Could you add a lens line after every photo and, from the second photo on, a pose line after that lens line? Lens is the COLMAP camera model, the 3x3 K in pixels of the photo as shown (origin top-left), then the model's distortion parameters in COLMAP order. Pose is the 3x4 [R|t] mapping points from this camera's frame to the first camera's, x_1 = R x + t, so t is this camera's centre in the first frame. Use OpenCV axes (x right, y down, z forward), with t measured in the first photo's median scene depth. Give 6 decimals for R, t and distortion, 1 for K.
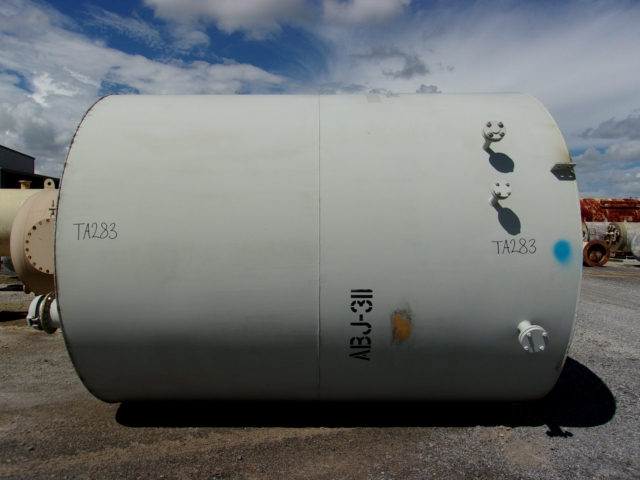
lens RADIAL K [[514.2, 0, 320.6], [0, 514.2, 237.9], [0, 0, 1]] dist [0.002910, -0.008473]
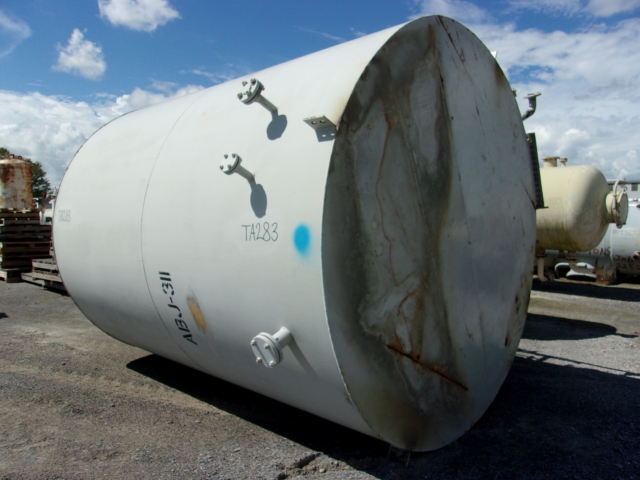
lens RADIAL K [[514.2, 0, 323.0], [0, 514.2, 241.6], [0, 0, 1]] dist [0.002910, -0.008473]
pose [[0.703825, 0.028384, -0.709806, 0.970847], [-0.002362, 0.999289, 0.037618, 0.001238], [0.710369, -0.024800, 0.703392, 0.485340]]
